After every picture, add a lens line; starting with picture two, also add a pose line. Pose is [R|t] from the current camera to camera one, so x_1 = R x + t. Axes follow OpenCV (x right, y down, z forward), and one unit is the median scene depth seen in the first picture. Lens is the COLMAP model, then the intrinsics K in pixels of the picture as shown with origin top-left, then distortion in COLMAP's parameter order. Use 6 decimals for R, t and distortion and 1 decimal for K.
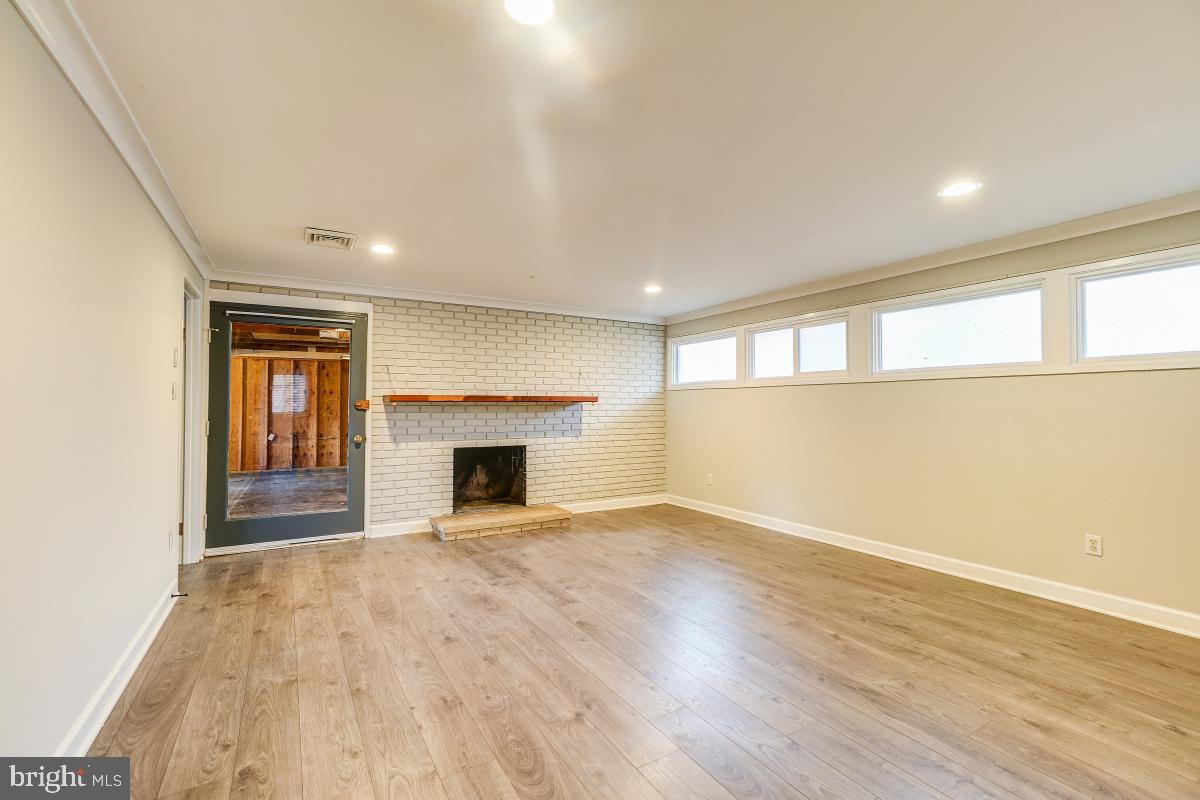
lens RADIAL K [[517.9, 0, 595.1], [0, 517.9, 398.4], [0, 0, 1]] dist [-0.007433, 0.007173]
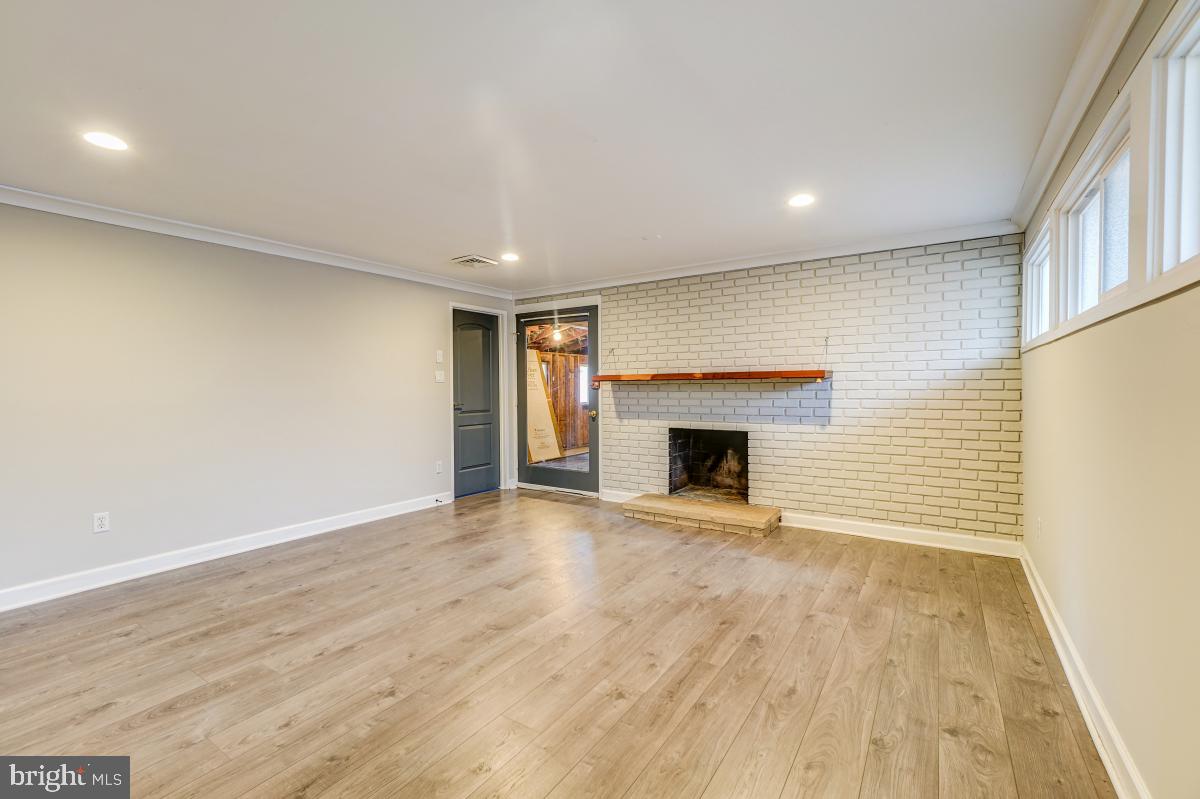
lens RADIAL K [[517.9, 0, 587.8], [0, 517.9, 395.1], [0, 0, 1]] dist [-0.007433, 0.007173]
pose [[0.424055, 0.014224, -0.905525, 0.542426], [0.022420, 0.999405, 0.026198, 0.005257], [0.905359, -0.031411, 0.423484, 0.445902]]
